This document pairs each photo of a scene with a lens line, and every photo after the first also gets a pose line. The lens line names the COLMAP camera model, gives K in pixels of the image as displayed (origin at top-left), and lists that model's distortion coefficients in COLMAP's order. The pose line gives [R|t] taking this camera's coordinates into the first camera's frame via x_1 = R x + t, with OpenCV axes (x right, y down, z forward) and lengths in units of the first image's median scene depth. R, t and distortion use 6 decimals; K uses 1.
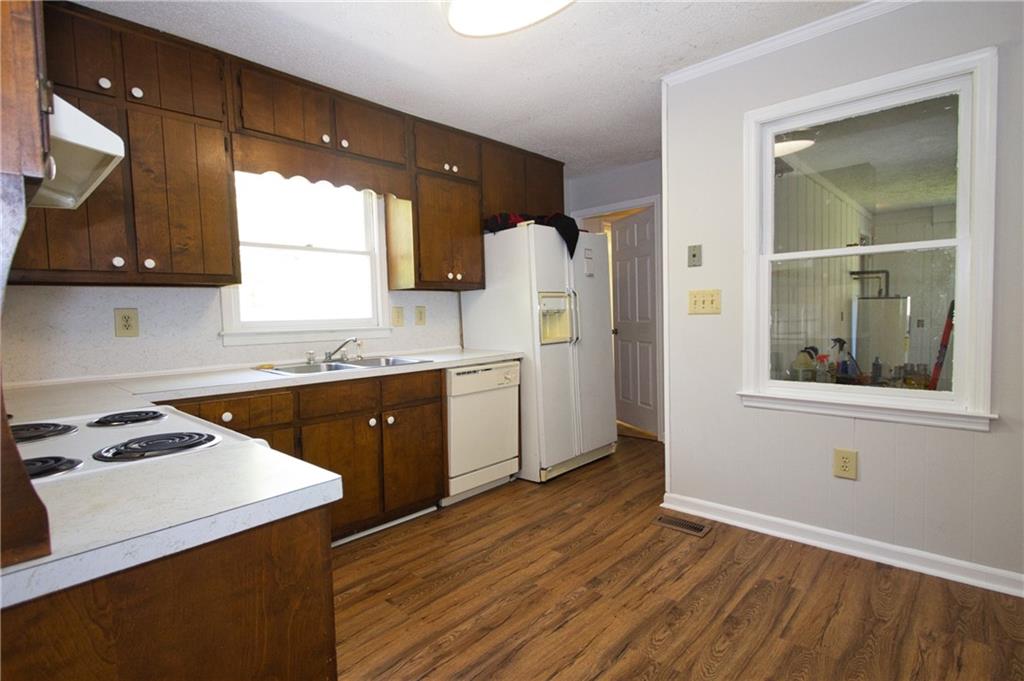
lens RADIAL K [[501.9, 0, 514.8], [0, 501.9, 337.4], [0, 0, 1]] dist [0.002583, 0.000043]
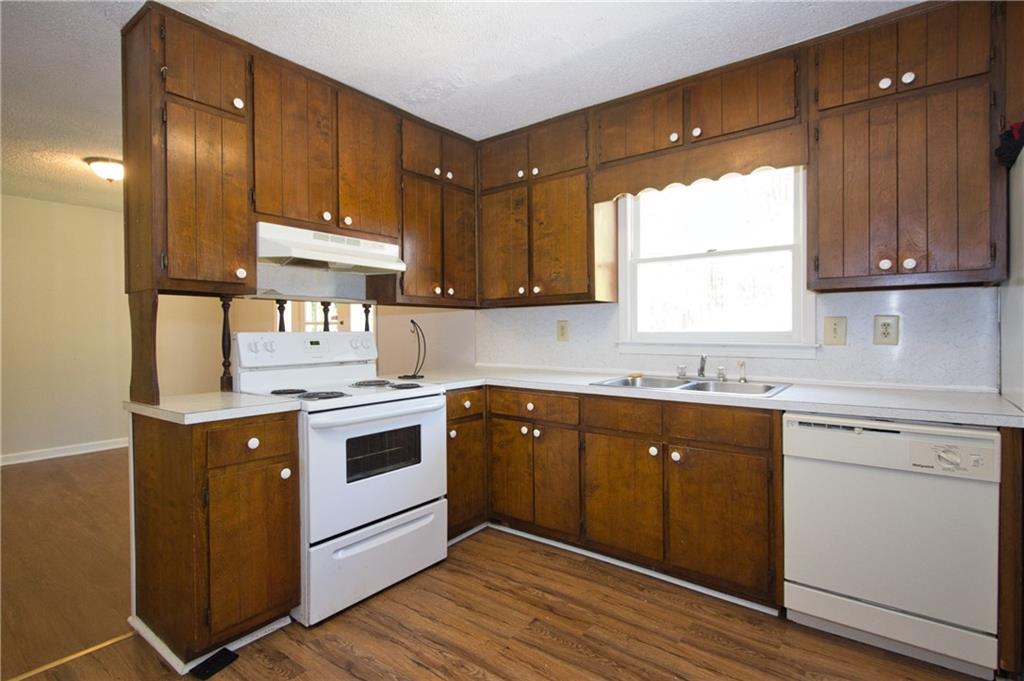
lens RADIAL K [[501.9, 0, 514.7], [0, 501.9, 336.9], [0, 0, 1]] dist [0.002583, 0.000043]
pose [[0.096257, 0.034878, -0.994745, 0.548213], [-0.047216, 0.998421, 0.030438, -0.044078], [0.994236, 0.044038, 0.097752, 0.656086]]
